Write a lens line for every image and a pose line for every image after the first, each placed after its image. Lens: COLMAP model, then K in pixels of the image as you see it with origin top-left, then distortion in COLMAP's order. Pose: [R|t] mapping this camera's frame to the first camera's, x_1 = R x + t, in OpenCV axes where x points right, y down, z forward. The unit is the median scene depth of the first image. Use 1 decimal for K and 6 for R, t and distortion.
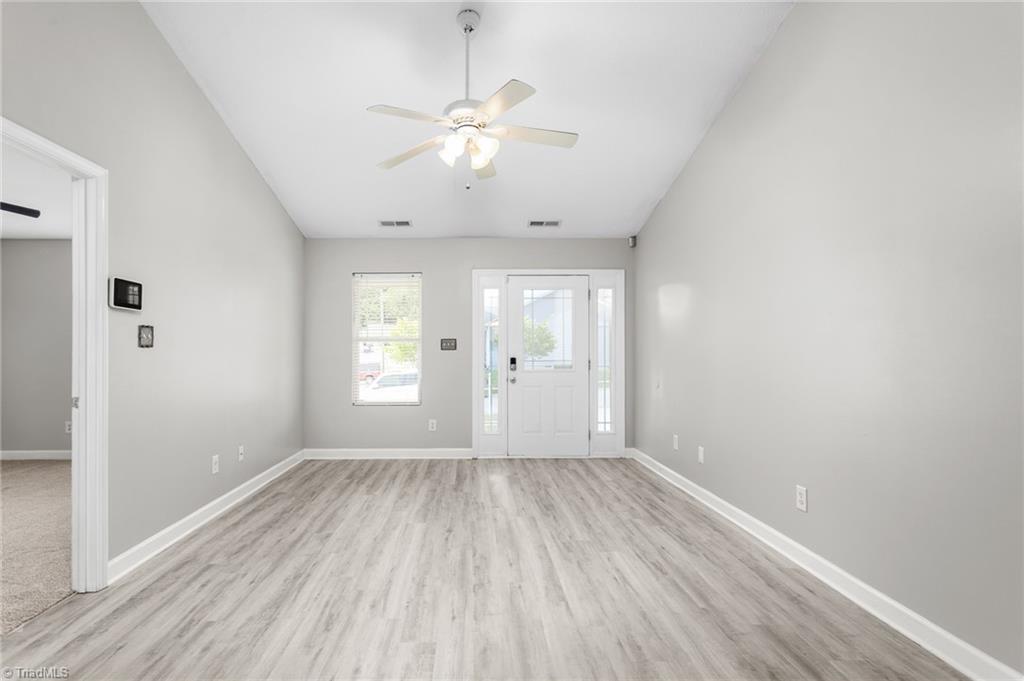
lens RADIAL K [[486.6, 0, 512.4], [0, 486.6, 345.2], [0, 0, 1]] dist [-0.000504, 0.001094]
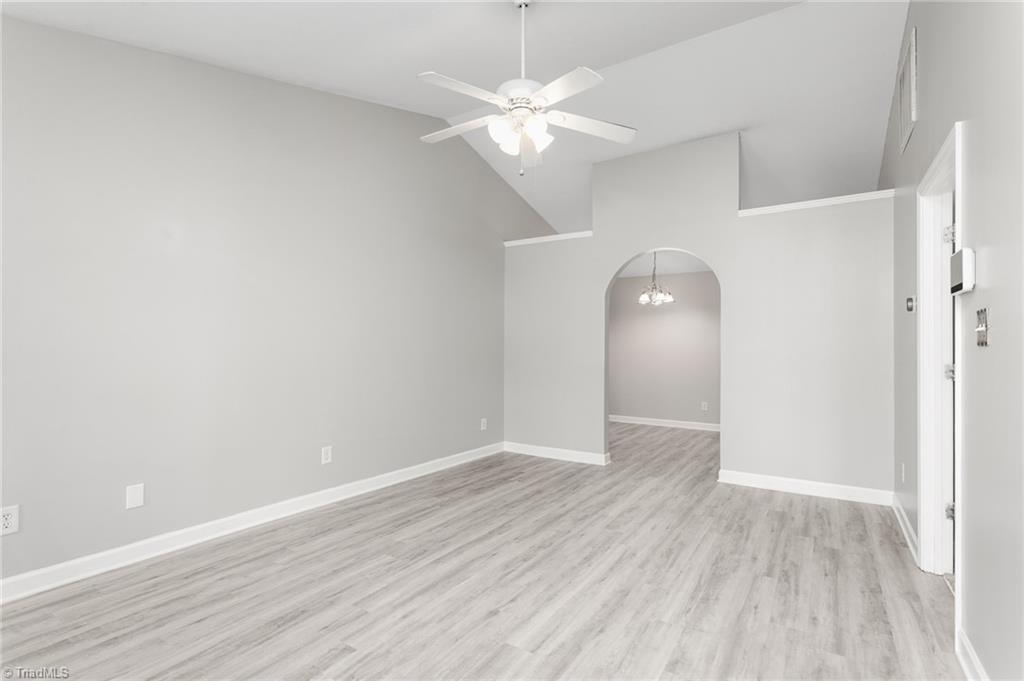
lens RADIAL K [[486.6, 0, 517.3], [0, 486.6, 342.6], [0, 0, 1]] dist [-0.000504, 0.001094]
pose [[-0.793512, 0.006443, 0.608520, -0.704944], [-0.015382, 0.999412, -0.030640, 0.040785], [-0.608360, -0.033673, -0.792947, 1.905202]]
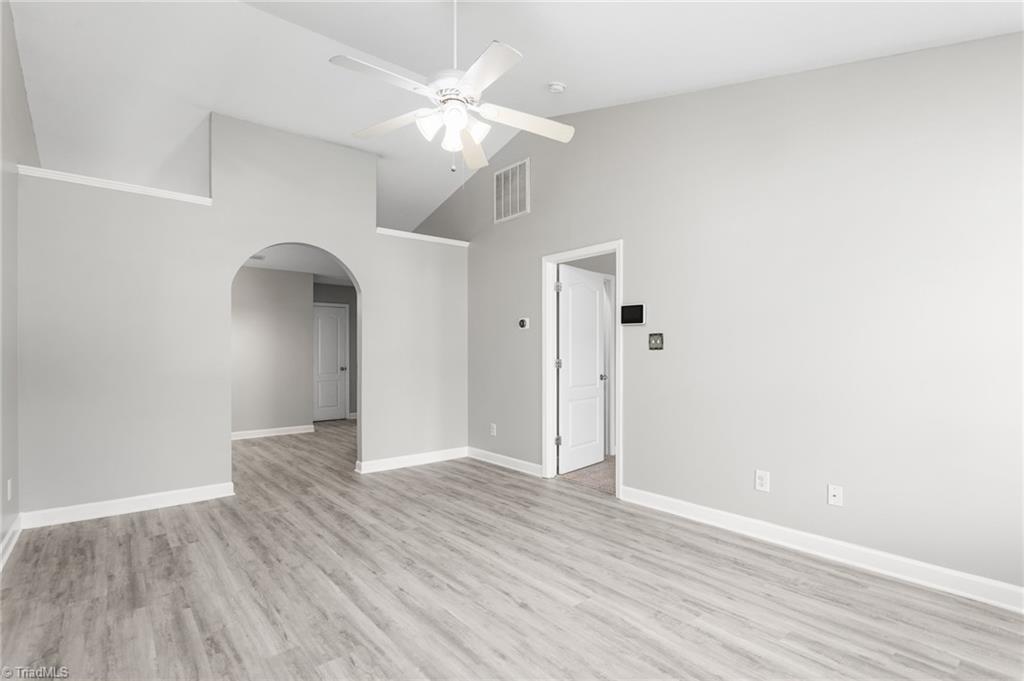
lens RADIAL K [[486.6, 0, 495.3], [0, 486.6, 359.0], [0, 0, 1]] dist [-0.000504, 0.001094]
pose [[-0.830271, 0.011145, -0.557249, 0.373940], [0.012969, 0.999916, 0.000676, 0.024135], [0.557210, -0.006665, -0.830345, 1.970096]]
